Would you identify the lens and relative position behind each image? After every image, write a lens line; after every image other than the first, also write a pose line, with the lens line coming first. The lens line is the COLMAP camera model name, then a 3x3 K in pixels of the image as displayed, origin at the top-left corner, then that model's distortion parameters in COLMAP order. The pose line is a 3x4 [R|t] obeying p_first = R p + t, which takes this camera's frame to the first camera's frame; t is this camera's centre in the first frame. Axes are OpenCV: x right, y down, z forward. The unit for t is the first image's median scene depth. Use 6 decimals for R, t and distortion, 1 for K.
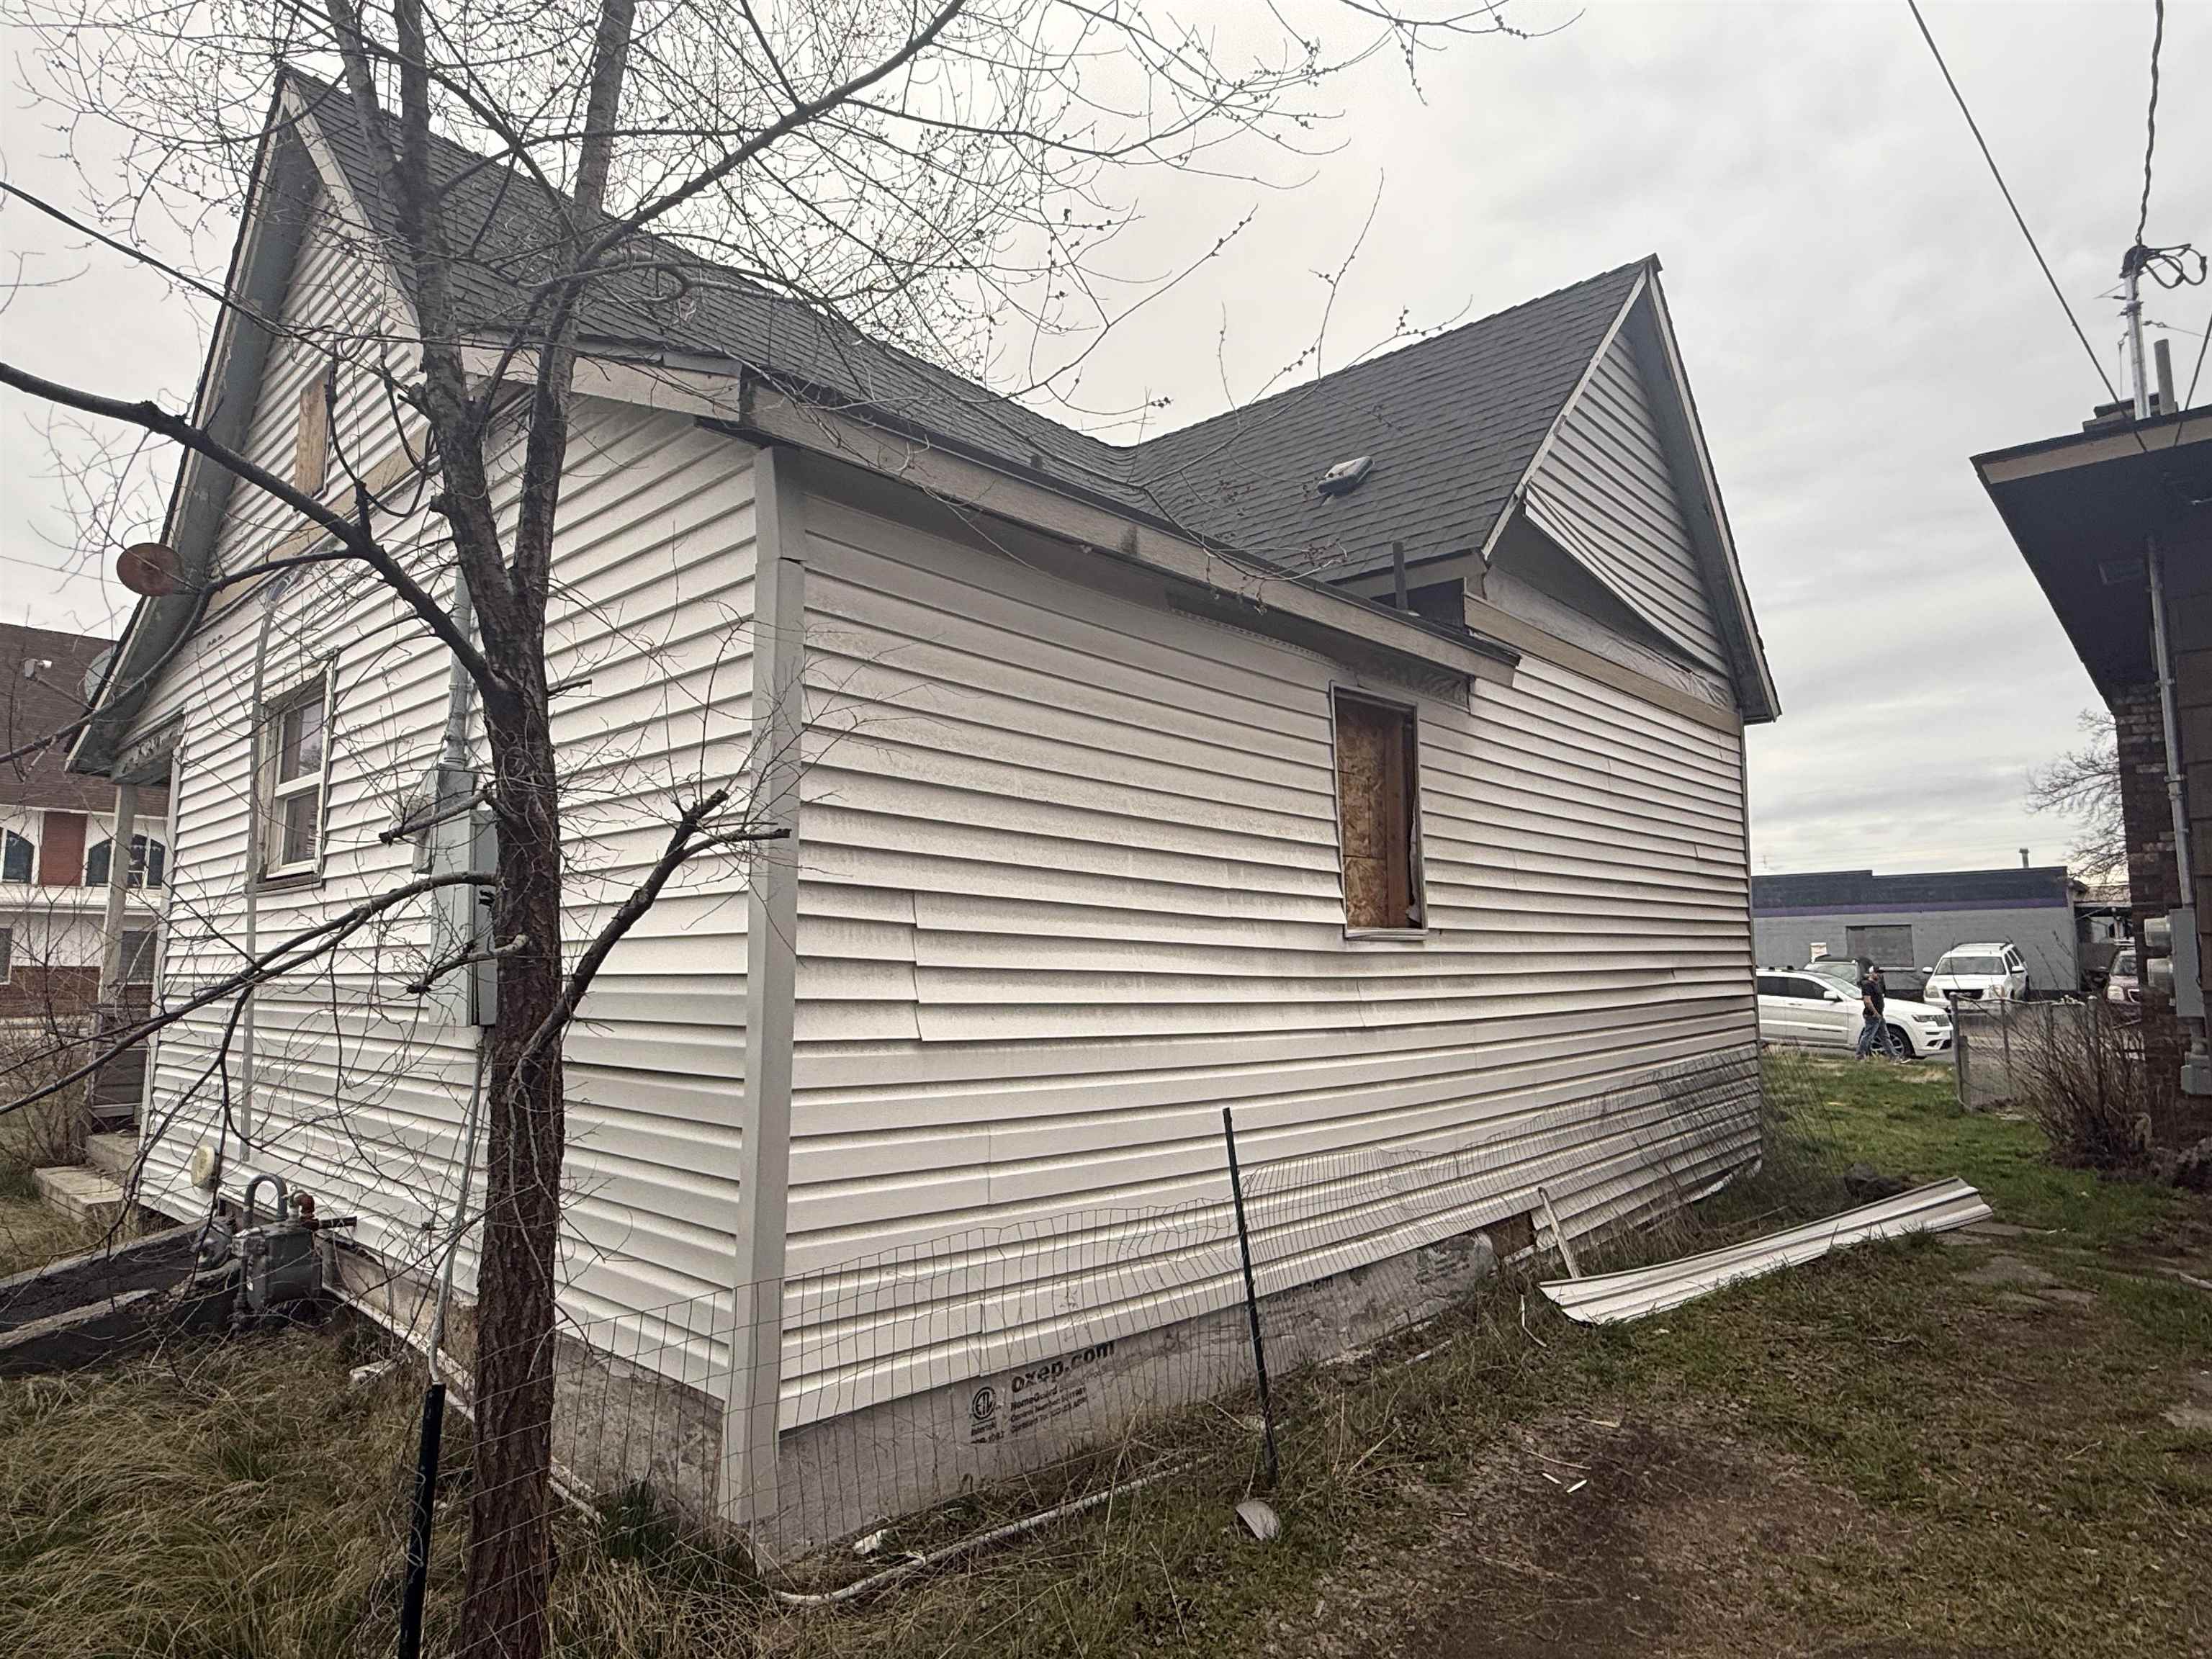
lens RADIAL K [[1242.1, 0, 1121.9], [0, 1242.1, 835.0], [0, 0, 1]] dist [0.008411, -0.000185]
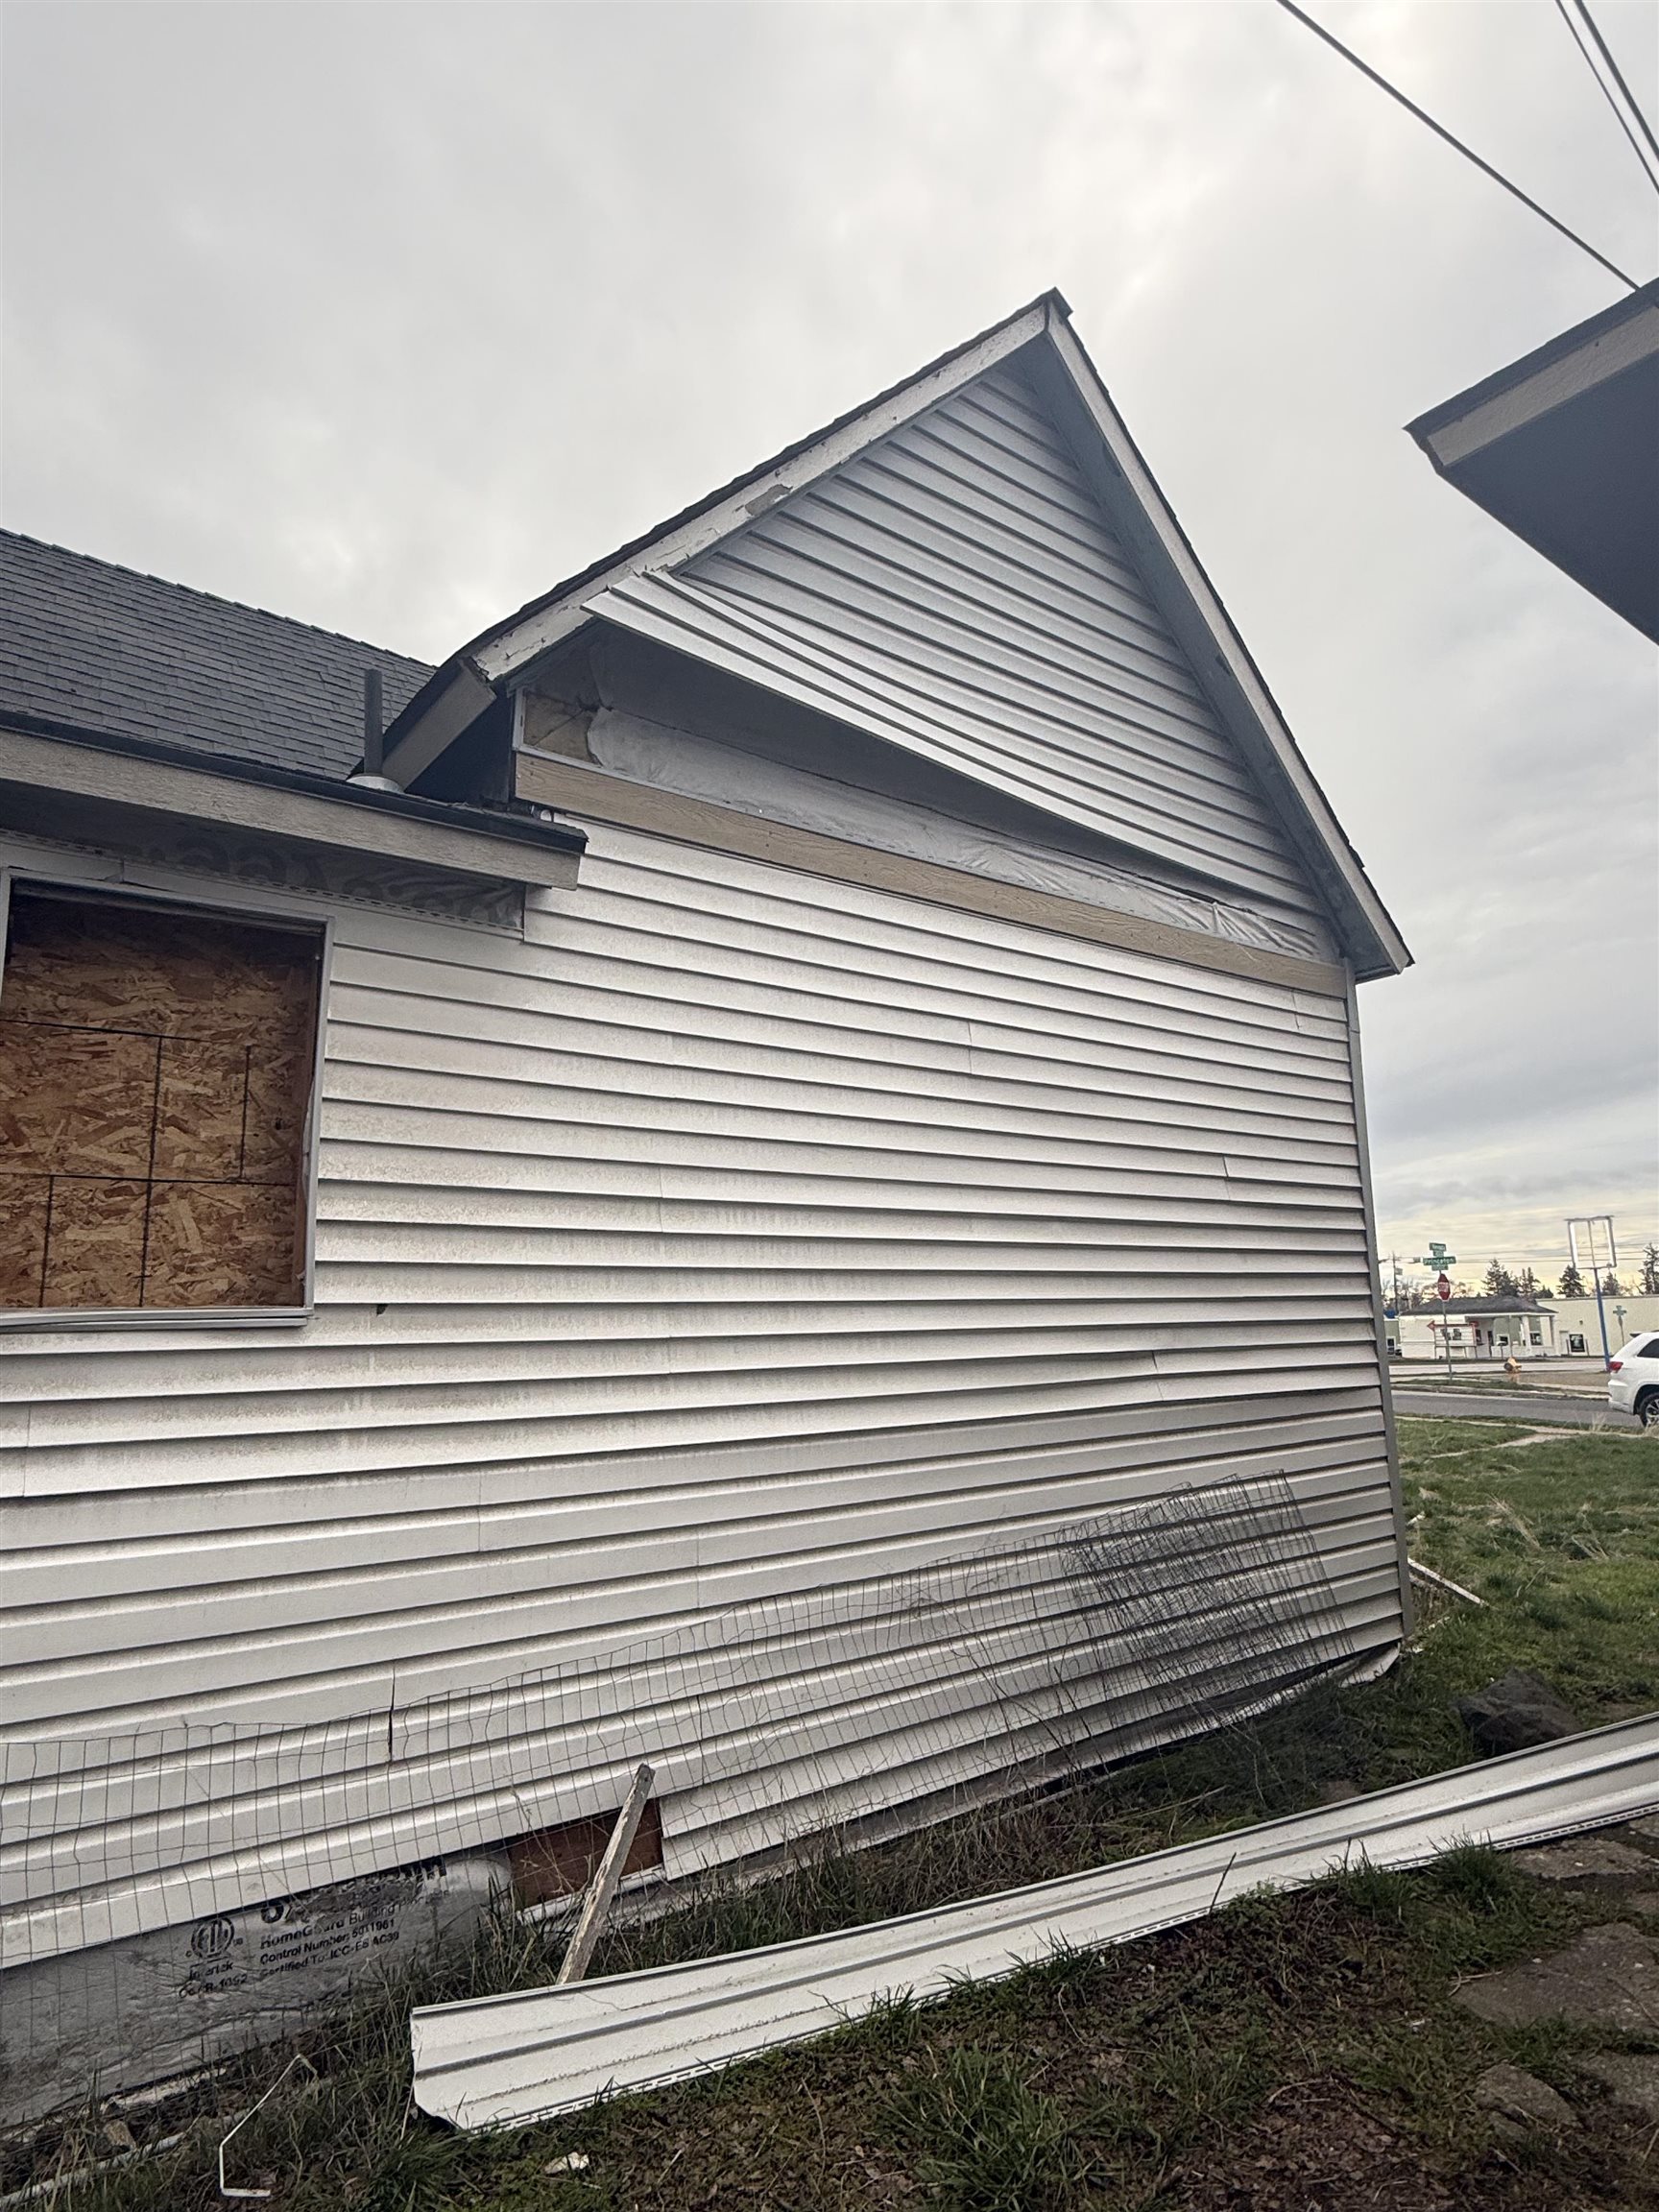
lens RADIAL K [[1242.1, 0, 815.5], [0, 1242.1, 1098.7], [0, 0, 1]] dist [0.008411, -0.000185]
pose [[0.980255, -0.045914, -0.192335, 0.512599], [0.031003, 0.996326, -0.079828, 0.030226], [0.195293, 0.072288, 0.978077, 0.427087]]
